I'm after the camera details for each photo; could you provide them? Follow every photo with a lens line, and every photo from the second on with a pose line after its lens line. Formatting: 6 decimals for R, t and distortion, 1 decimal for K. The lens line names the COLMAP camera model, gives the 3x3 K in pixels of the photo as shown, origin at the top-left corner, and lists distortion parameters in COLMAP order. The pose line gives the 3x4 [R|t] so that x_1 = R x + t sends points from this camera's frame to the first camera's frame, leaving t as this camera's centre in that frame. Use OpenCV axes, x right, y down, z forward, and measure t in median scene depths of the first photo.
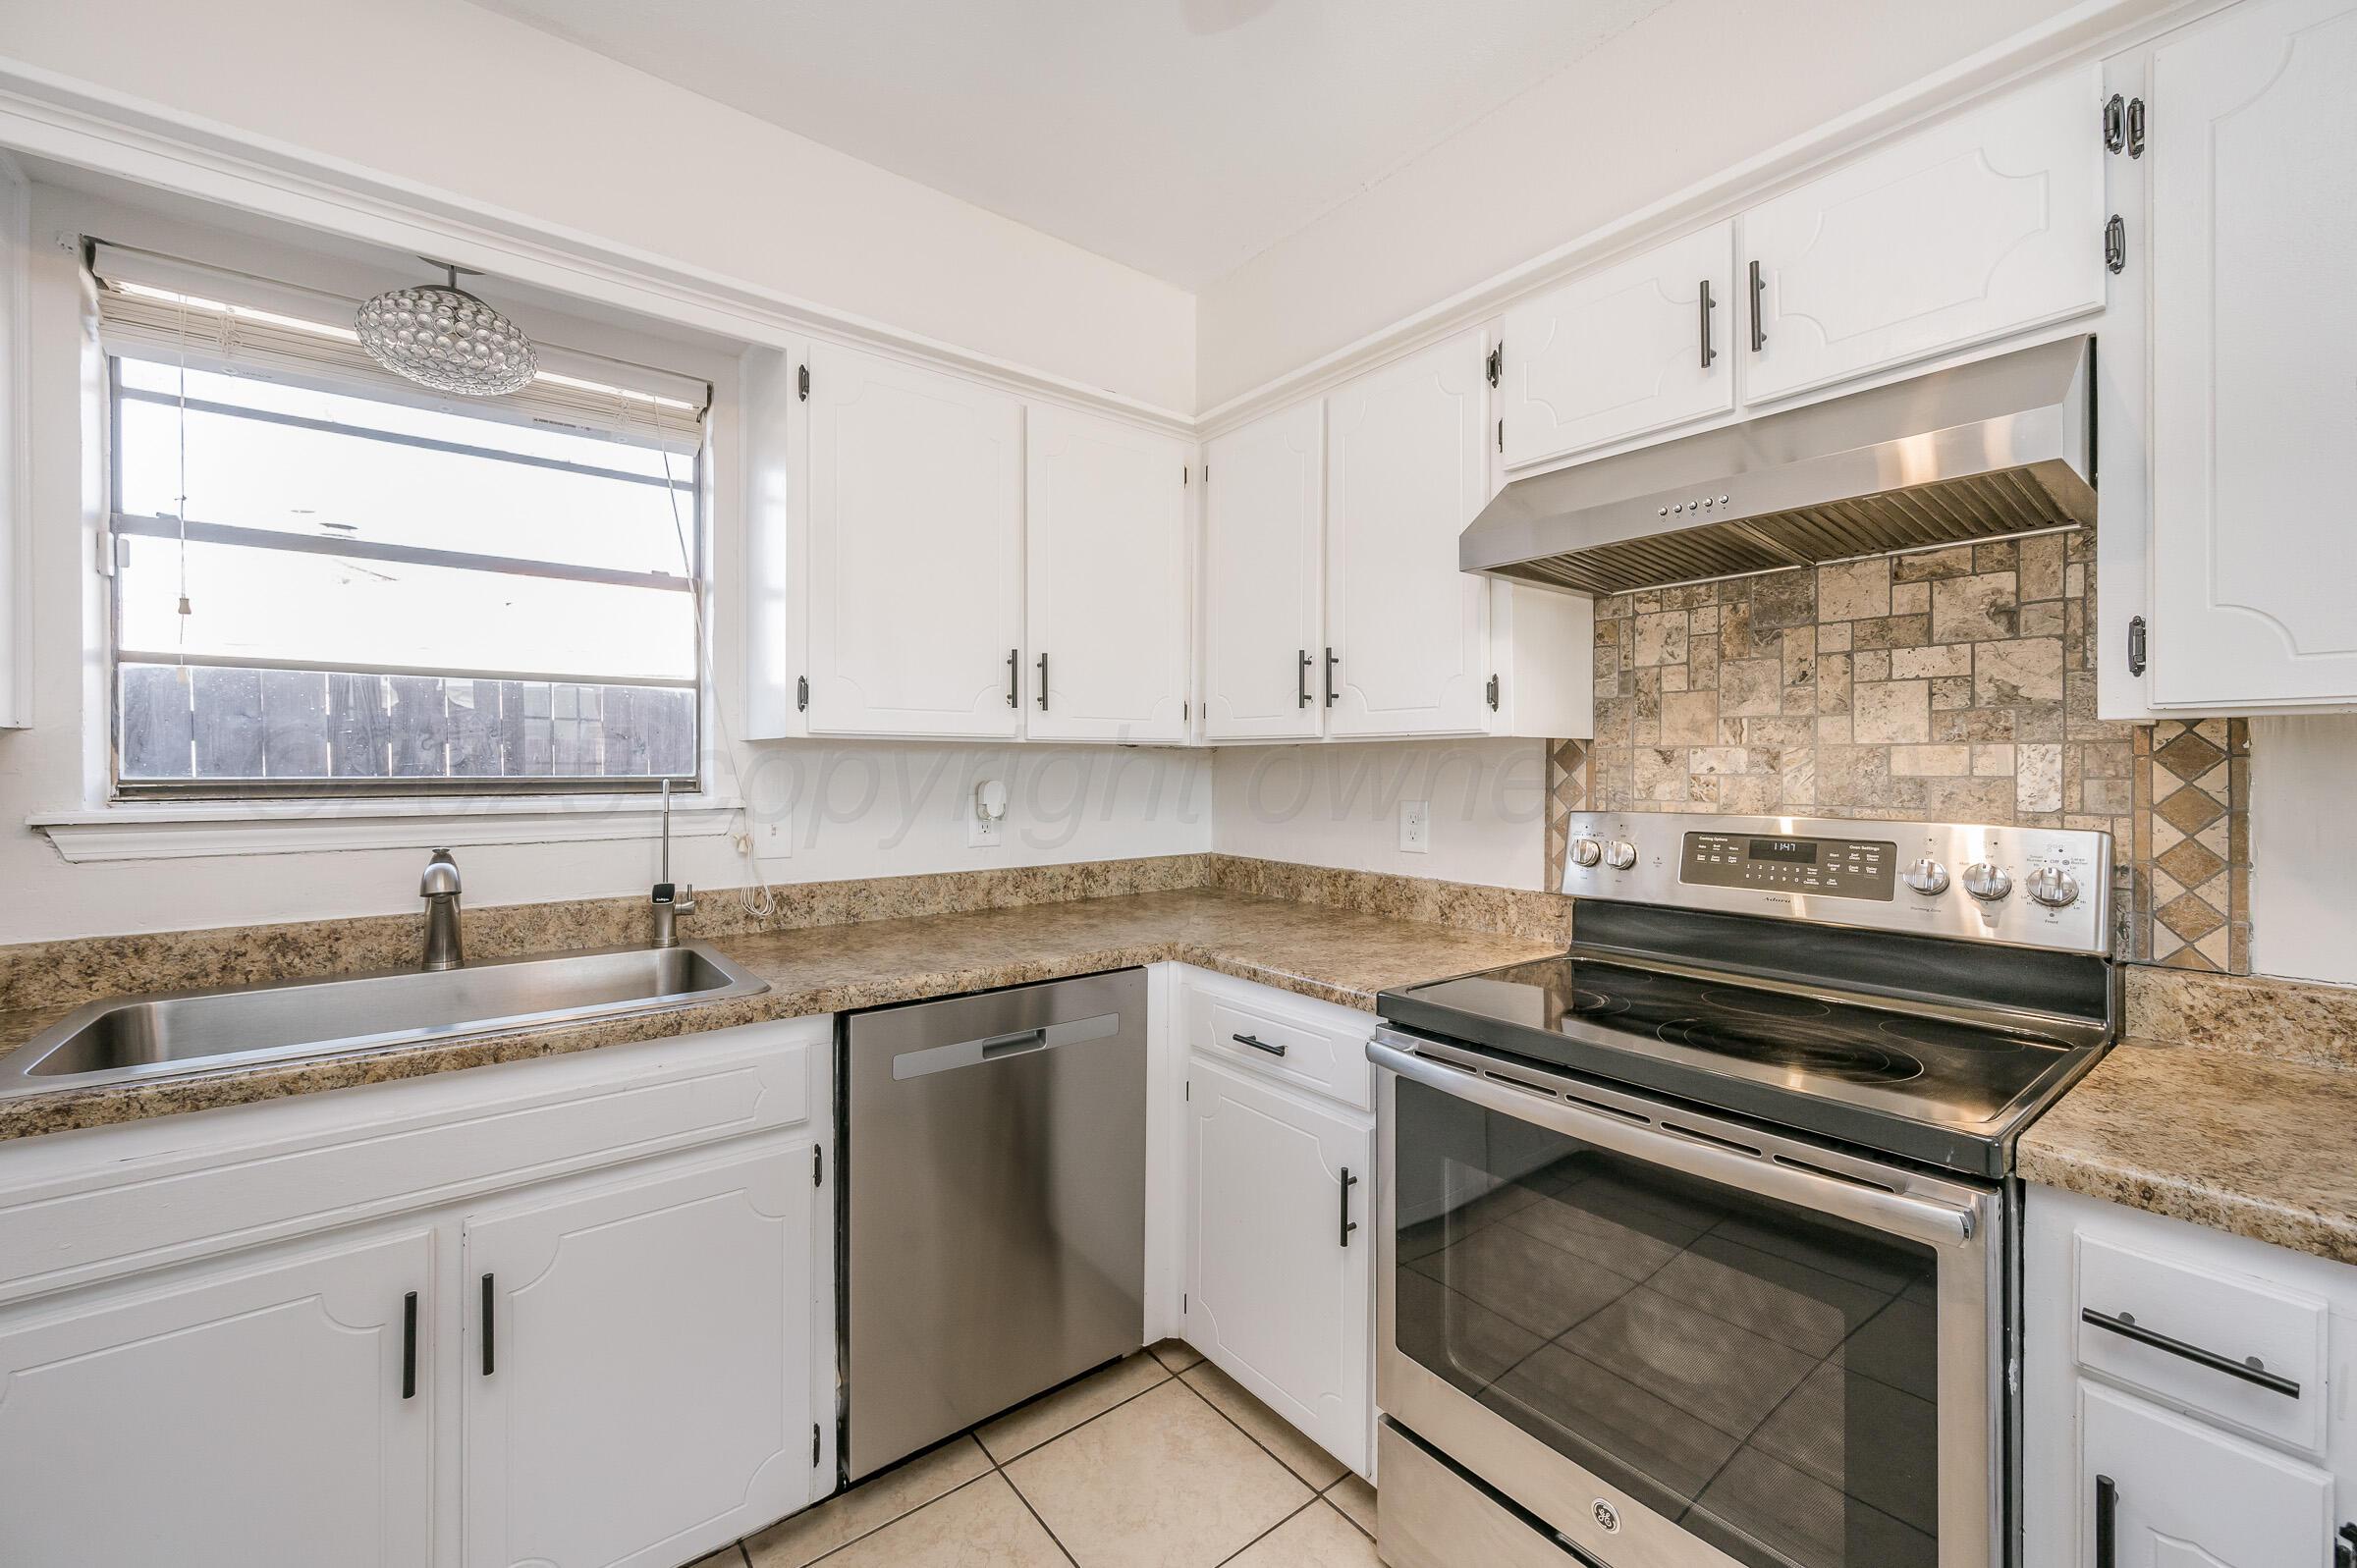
lens RADIAL K [[979.7, 0, 1176.1], [0, 979.7, 764.1], [0, 0, 1]] dist [0.000732, -0.000374]
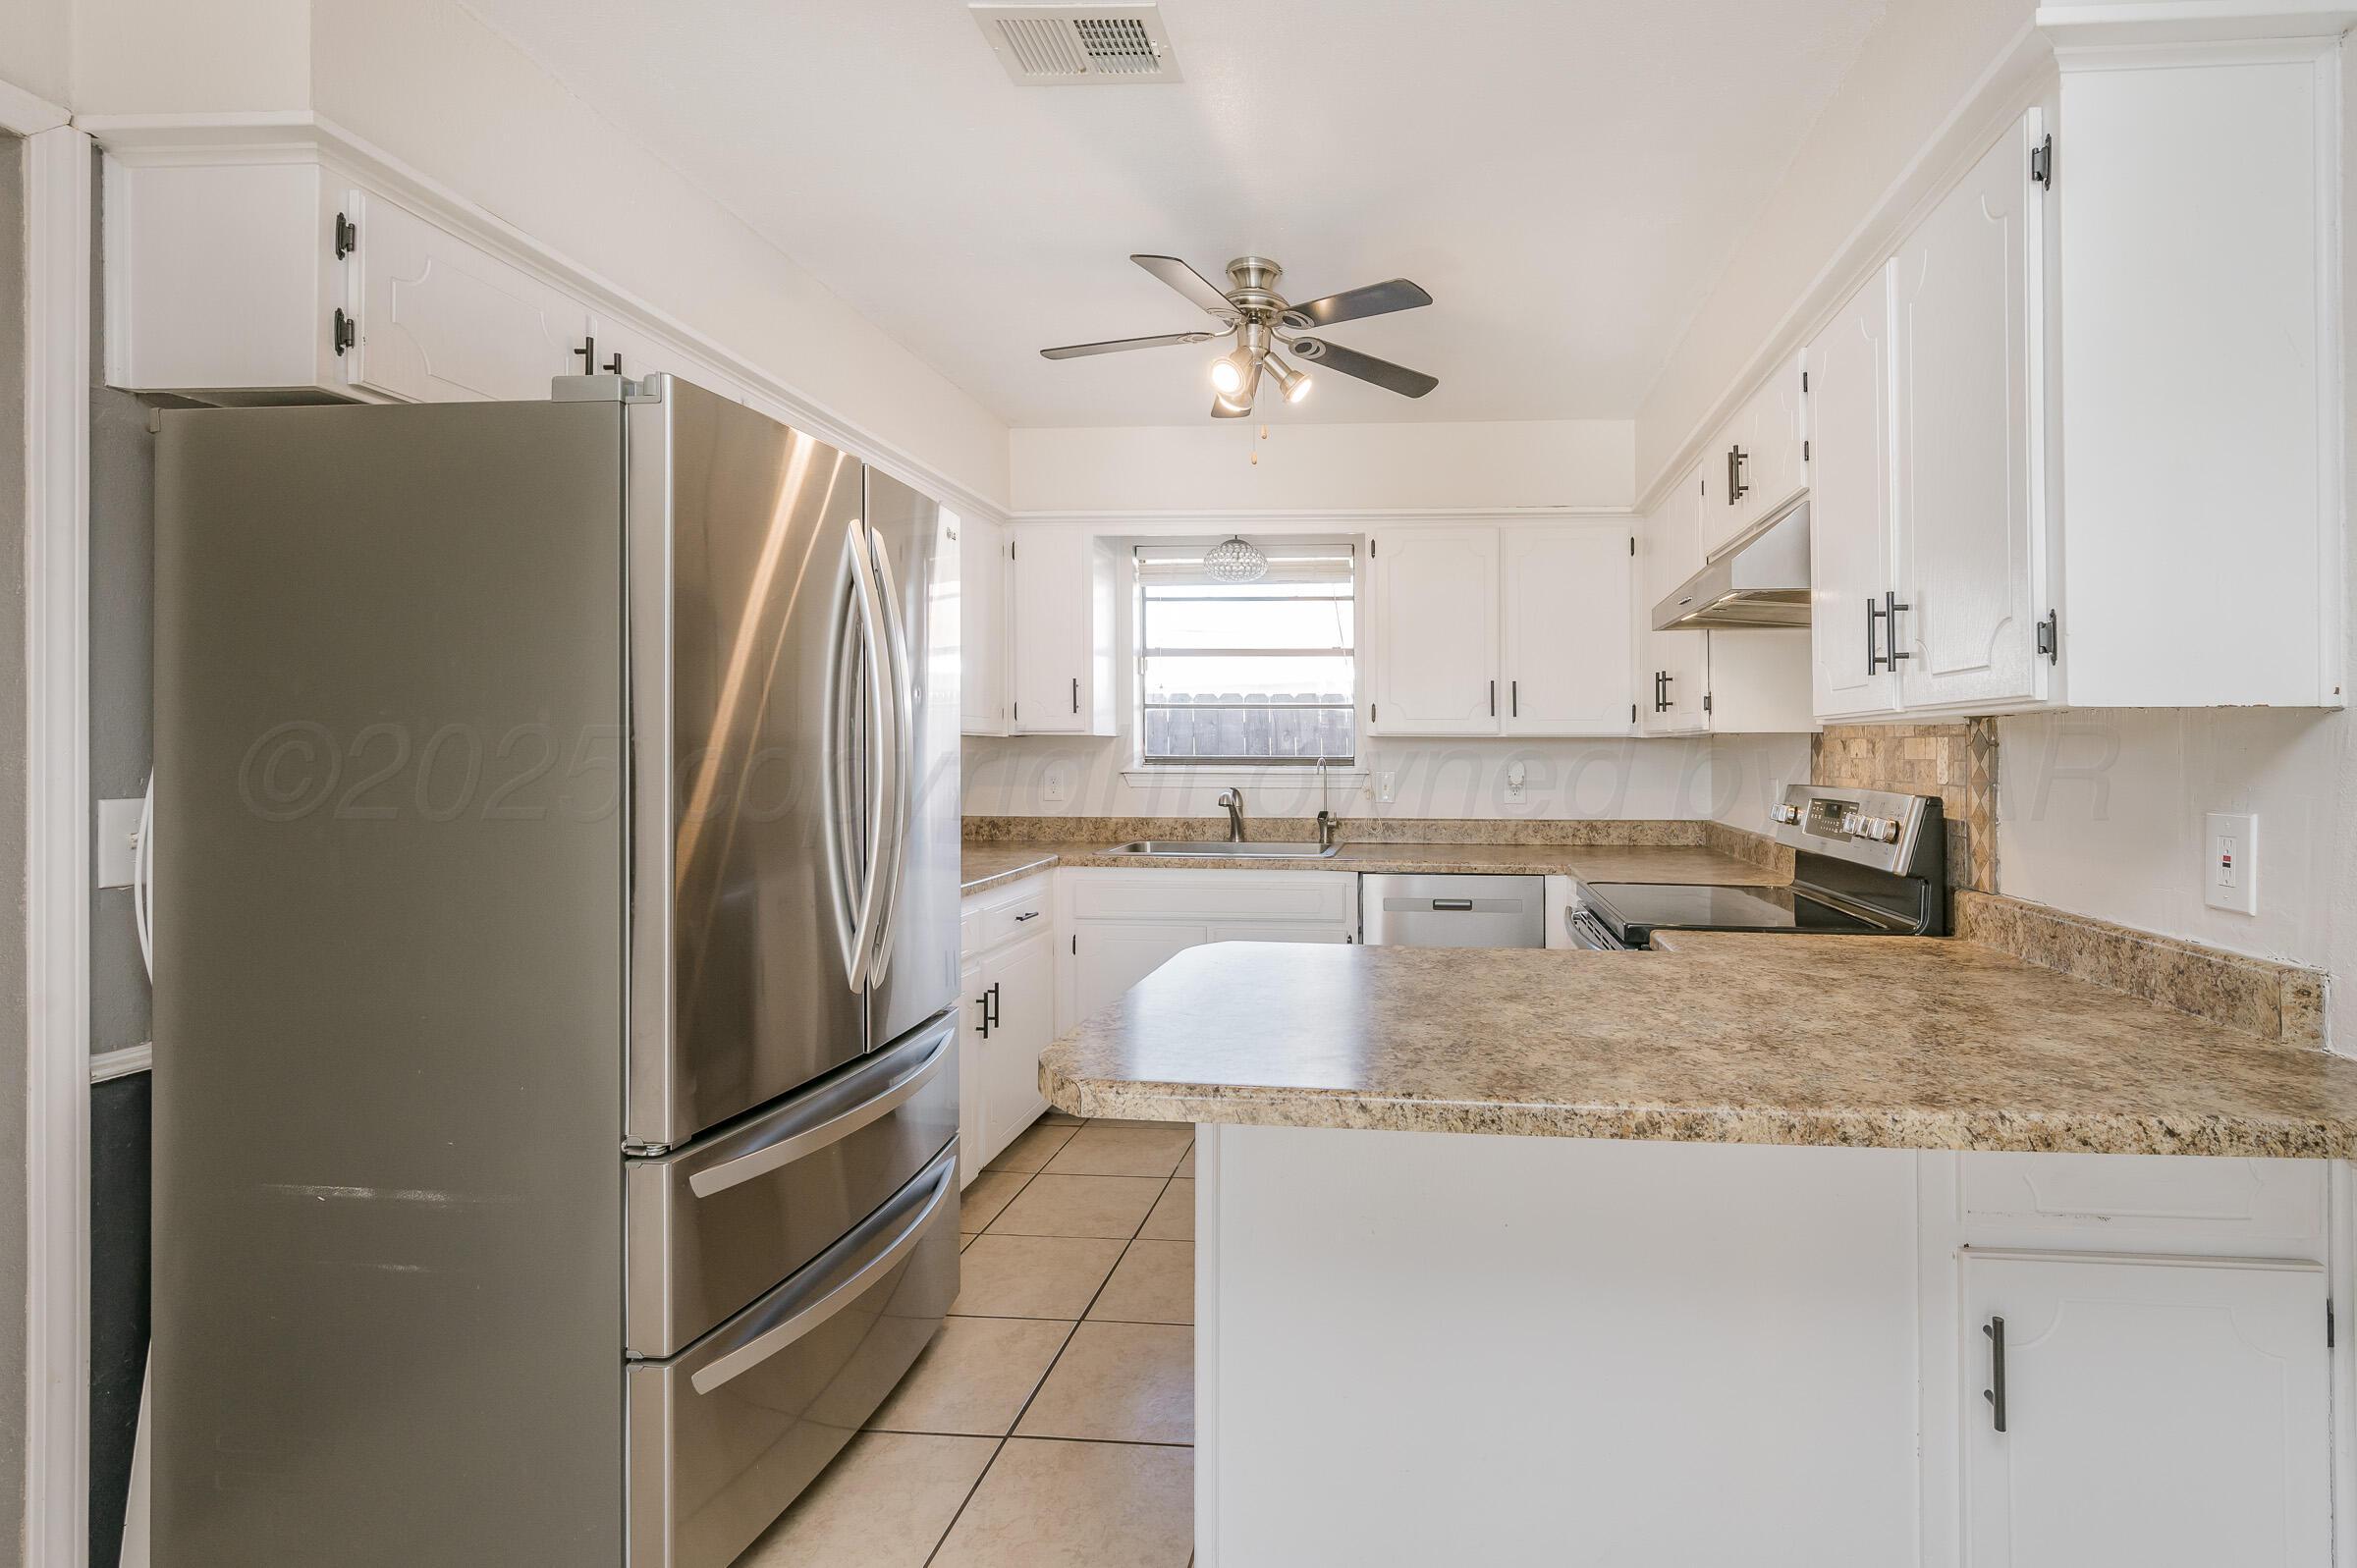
lens RADIAL K [[934.1, 0, 1179.2], [0, 934.1, 742.4], [0, 0, 1]] dist [0.000001, -0.000082]
pose [[0.654321, -0.004356, -0.756204, 0.700041], [-0.002241, 0.999968, -0.007699, 0.000236], [0.756214, 0.006732, 0.654290, -0.439486]]
